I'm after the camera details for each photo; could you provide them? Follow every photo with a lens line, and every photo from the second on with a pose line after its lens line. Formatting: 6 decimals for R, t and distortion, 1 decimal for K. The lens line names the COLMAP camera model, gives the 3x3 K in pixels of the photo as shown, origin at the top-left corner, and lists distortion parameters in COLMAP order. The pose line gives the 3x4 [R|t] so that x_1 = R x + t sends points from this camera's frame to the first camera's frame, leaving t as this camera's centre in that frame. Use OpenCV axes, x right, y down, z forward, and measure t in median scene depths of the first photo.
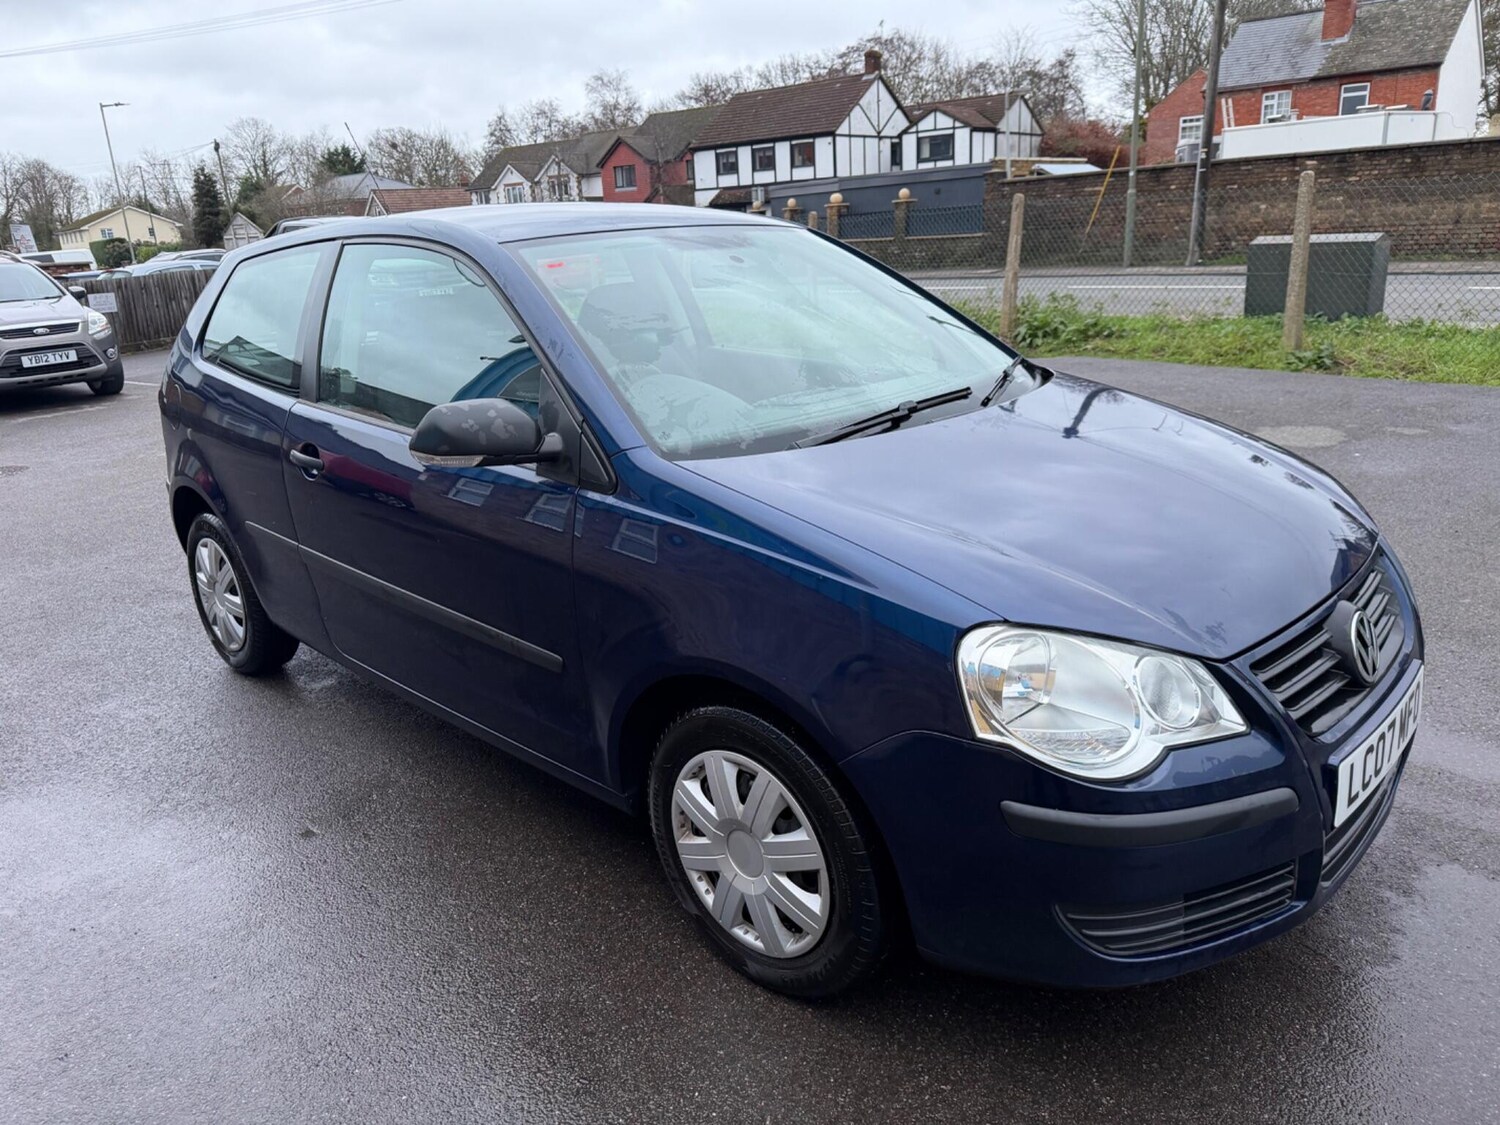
lens RADIAL K [[1062.2, 0, 736.2], [0, 1062.2, 570.6], [0, 0, 1]] dist [0.013768, -0.021206]
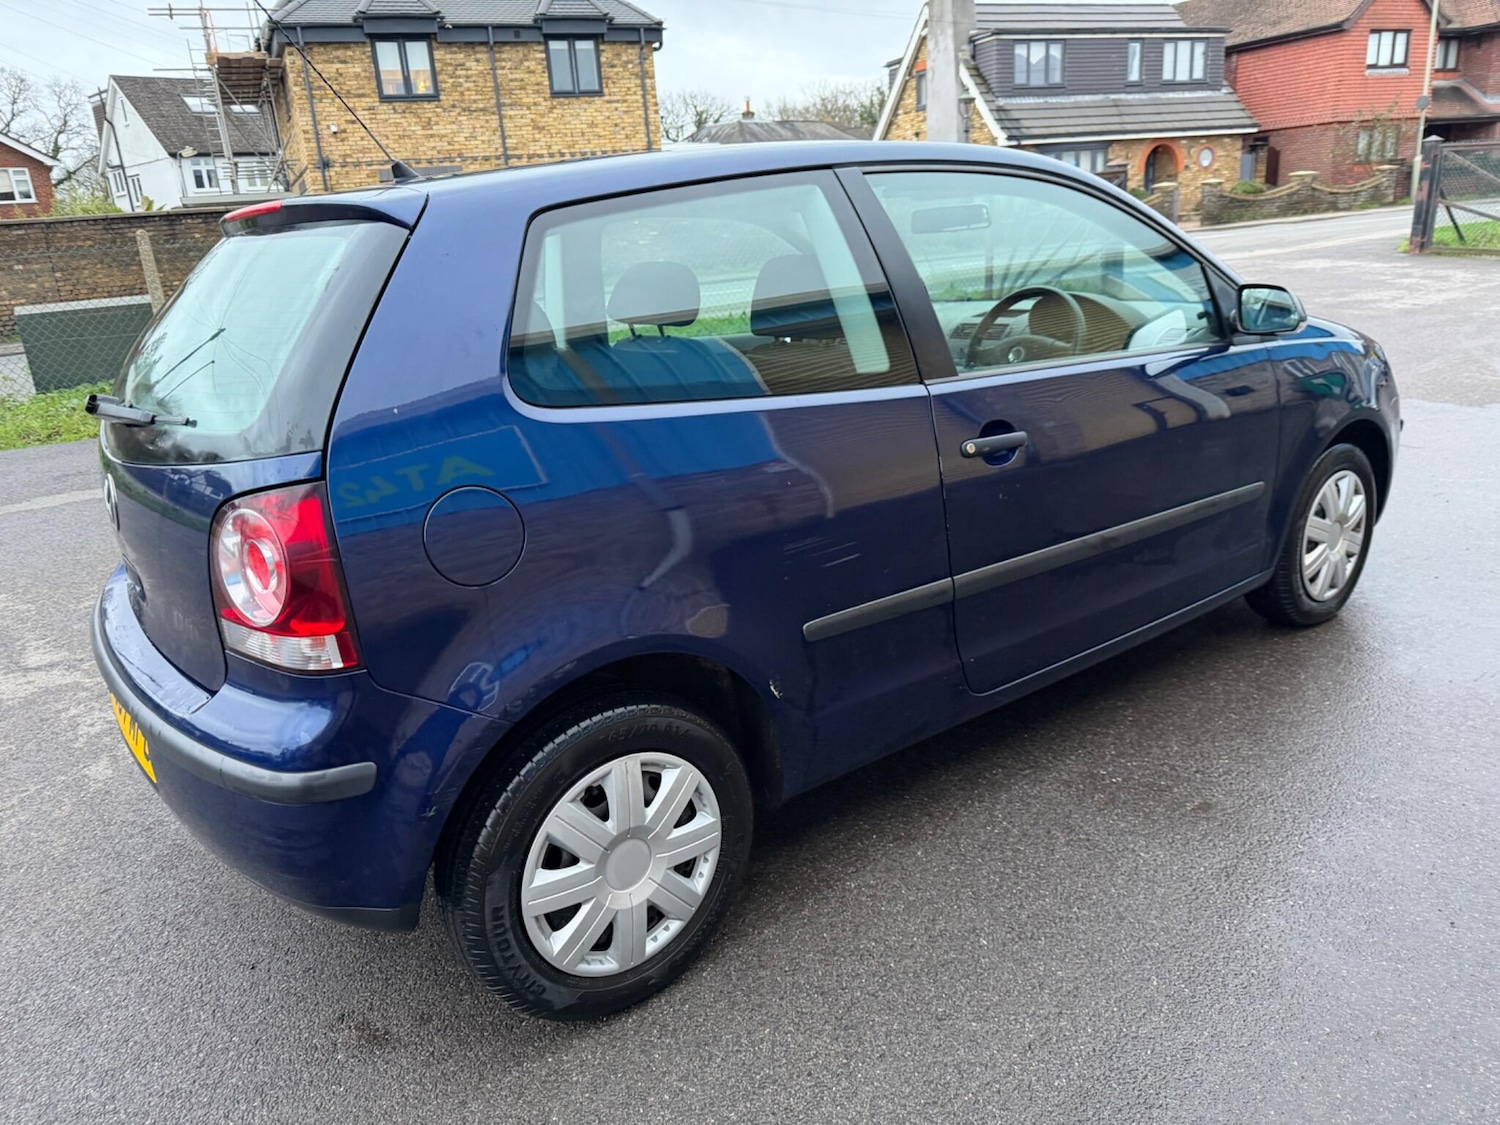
lens RADIAL K [[1062.2, 0, 747.2], [0, 1062.2, 561.2], [0, 0, 1]] dist [0.013768, -0.021206]
pose [[0.156842, -0.262855, 0.952002, -0.121197], [0.361235, 0.912408, 0.192409, -0.024385], [-0.919190, 0.313719, 0.238056, 0.103264]]
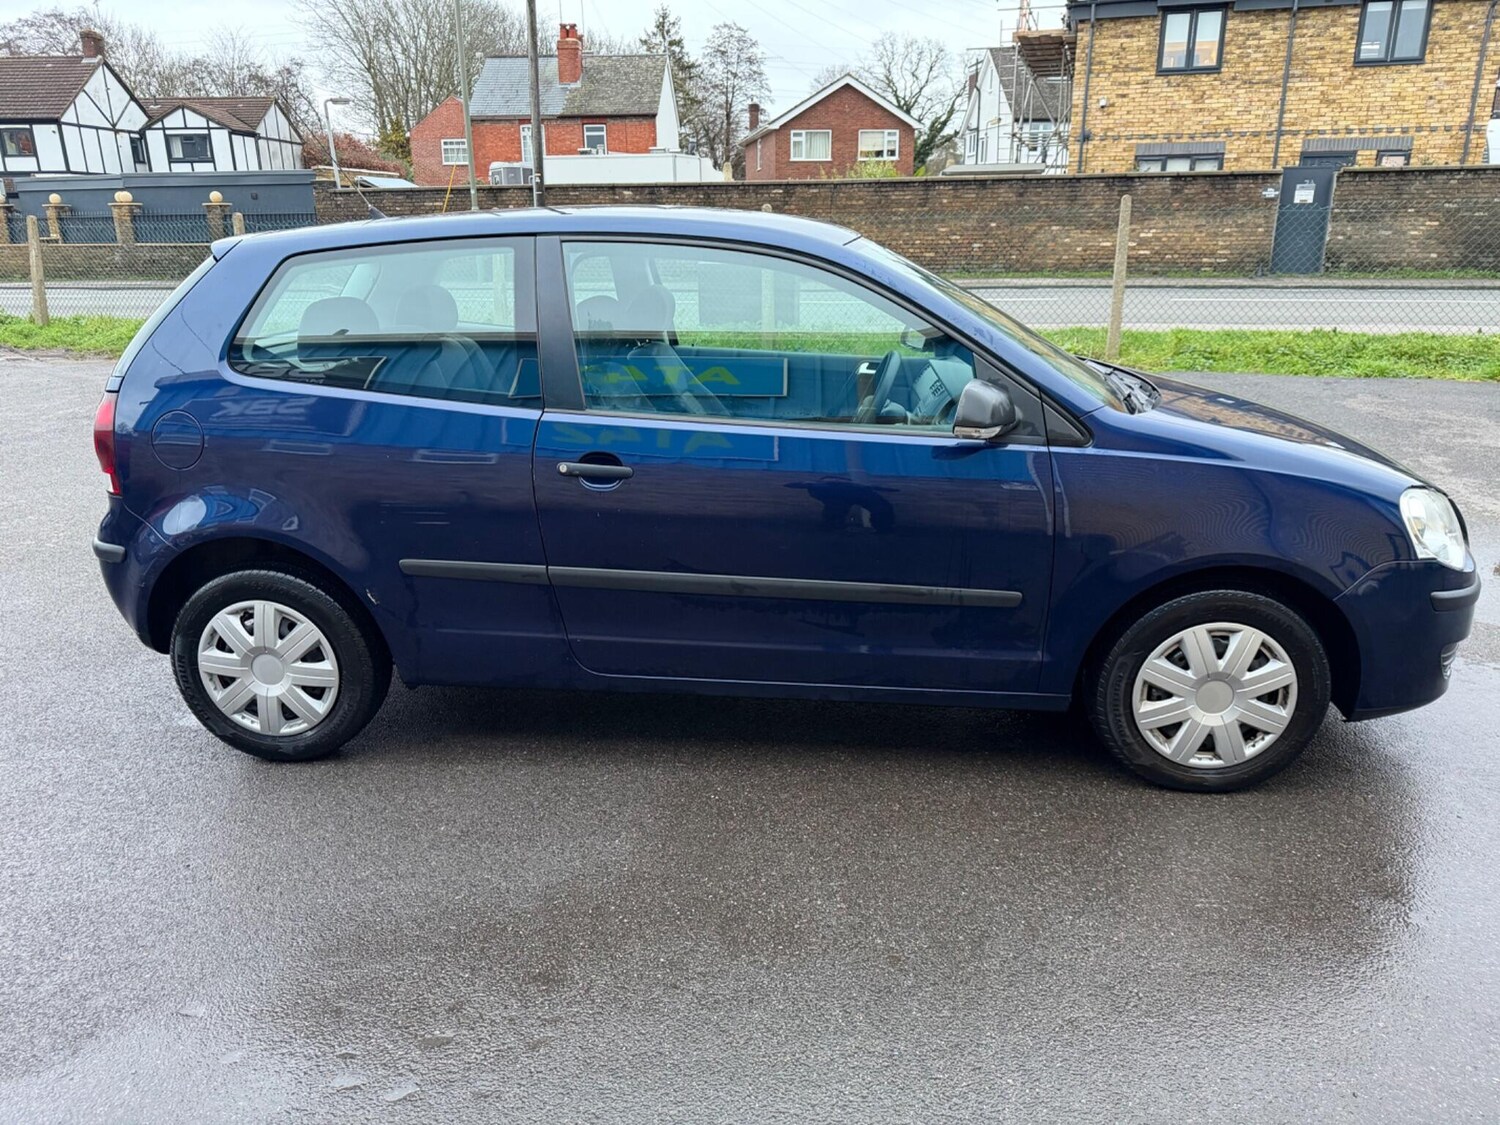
lens RADIAL K [[1062.2, 0, 749.4], [0, 1062.2, 560.8], [0, 0, 1]] dist [0.013768, -0.021206]
pose [[0.777792, -0.148951, 0.610616, -0.089841], [0.161319, 0.986278, 0.035104, -0.003636], [-0.607466, 0.071201, 0.791148, 0.018935]]
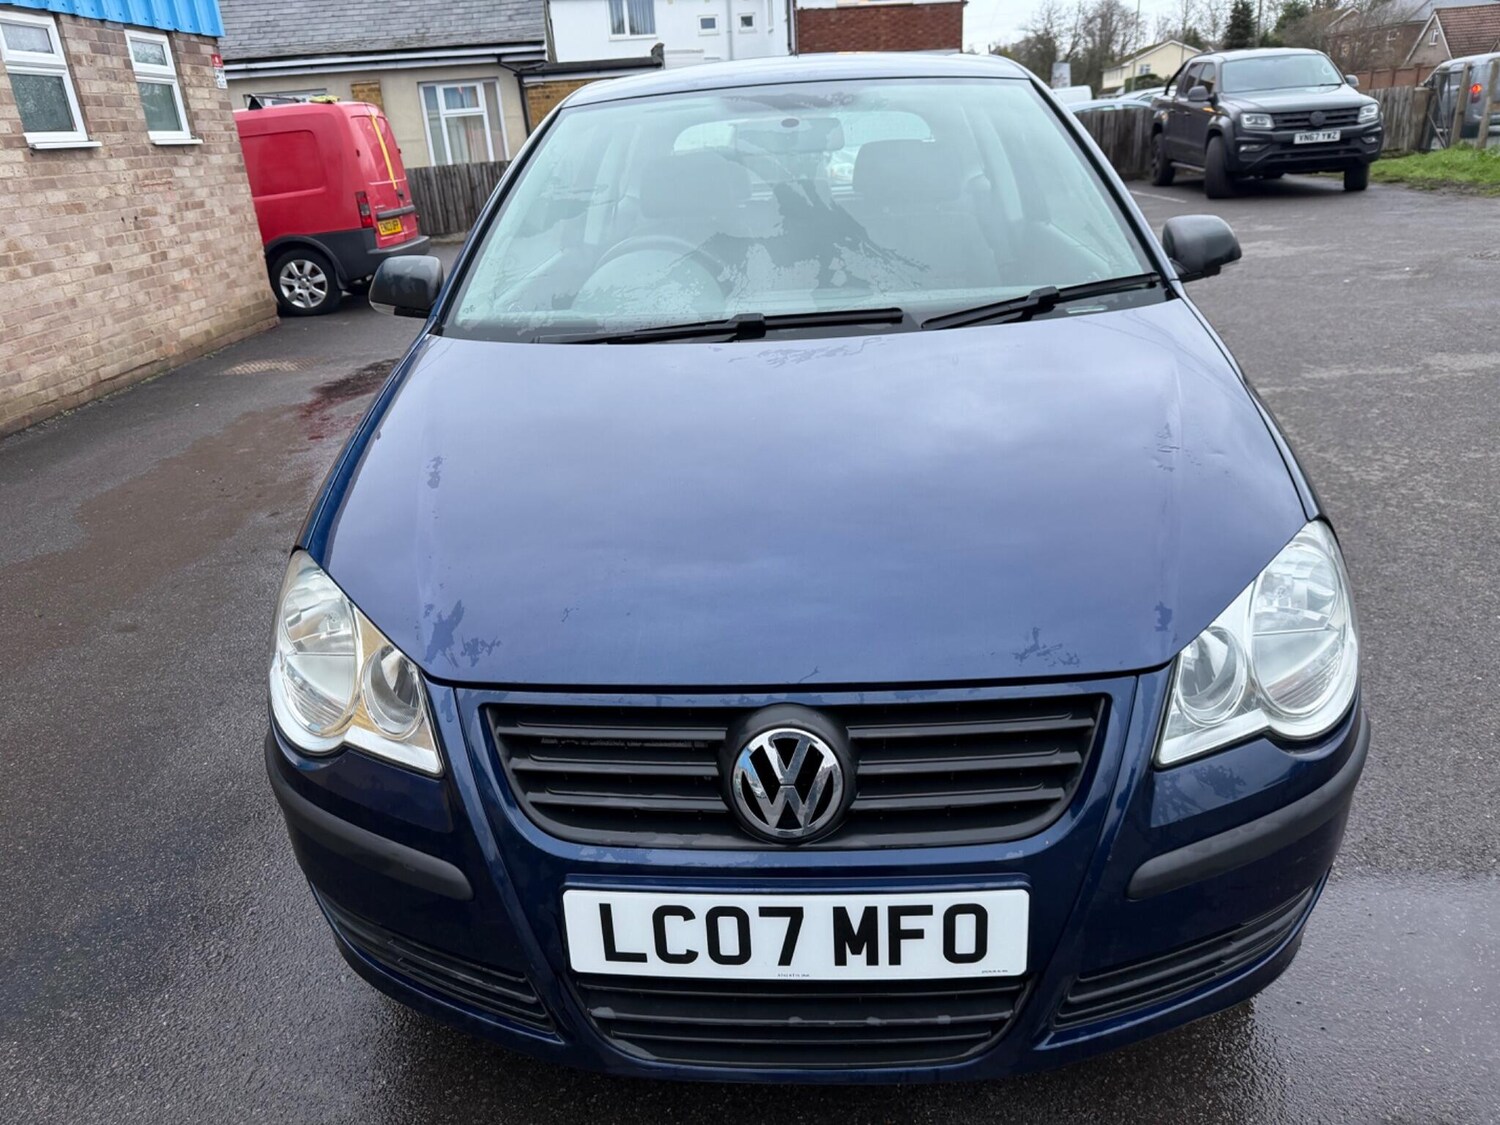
lens RADIAL K [[1062.2, 0, 733.1], [0, 1062.2, 558.8], [0, 0, 1]] dist [0.013768, -0.021206]
pose [[0.648694, 0.297618, -0.700443, 0.067667], [-0.206421, 0.954669, 0.214469, -0.013139], [0.732521, 0.005461, 0.680723, 0.037774]]
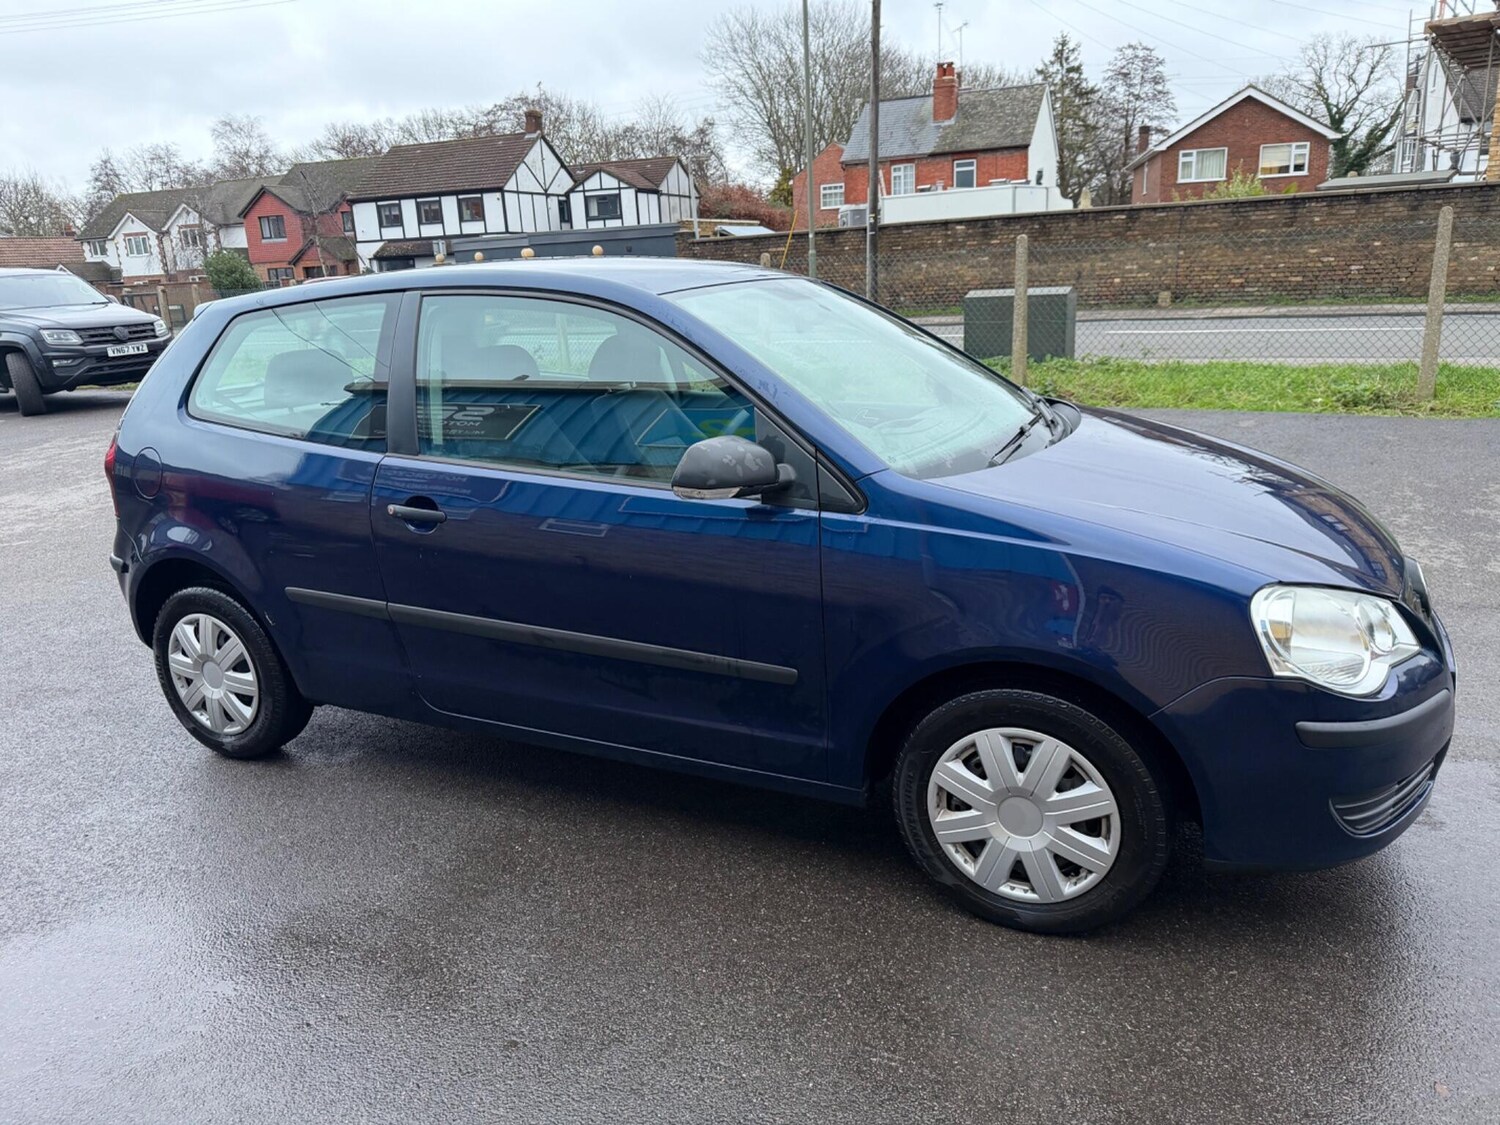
lens RADIAL K [[1062.2, 0, 744.5], [0, 1062.2, 565.1], [0, 0, 1]] dist [0.013768, -0.021206]
pose [[0.949410, -0.078407, 0.304094, -0.042679], [0.094108, 0.994863, -0.037299, 0.000796], [-0.299607, 0.064030, 0.951912, -0.001547]]
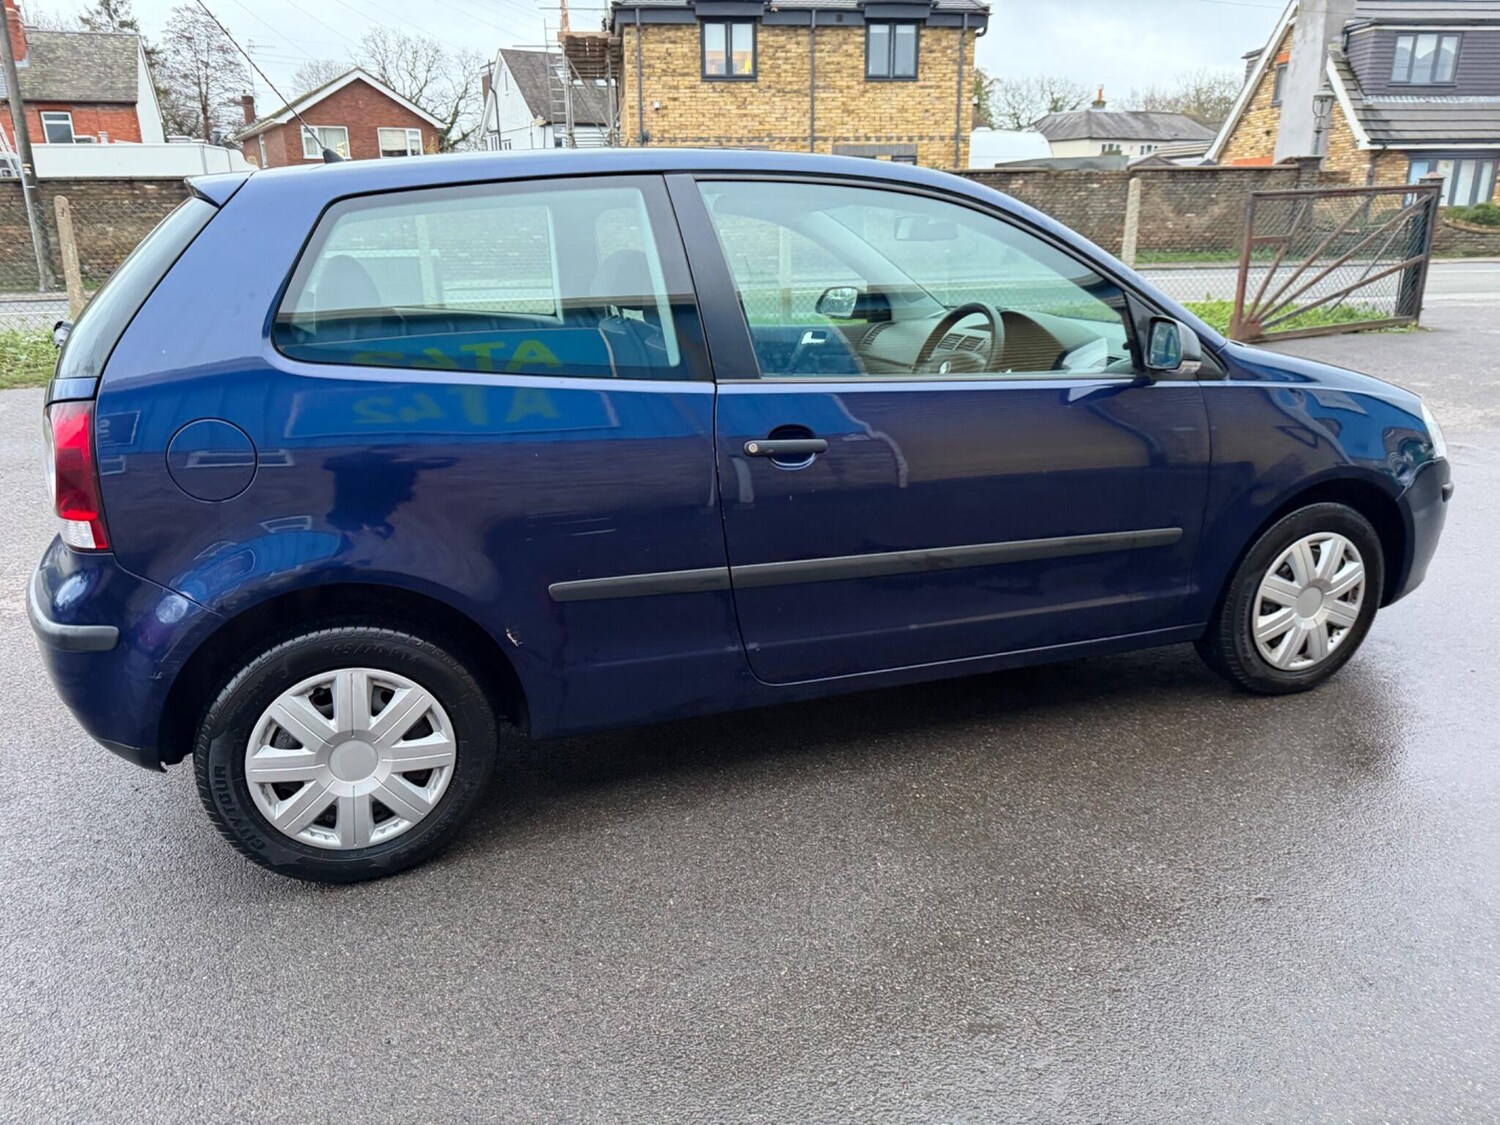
lens RADIAL K [[1062.2, 0, 746.5], [0, 1062.2, 562.8], [0, 0, 1]] dist [0.013768, -0.021206]
pose [[0.442011, -0.231692, 0.866571, -0.115626], [0.263763, 0.956929, 0.121314, -0.012743], [-0.857354, 0.174947, 0.484085, 0.066950]]
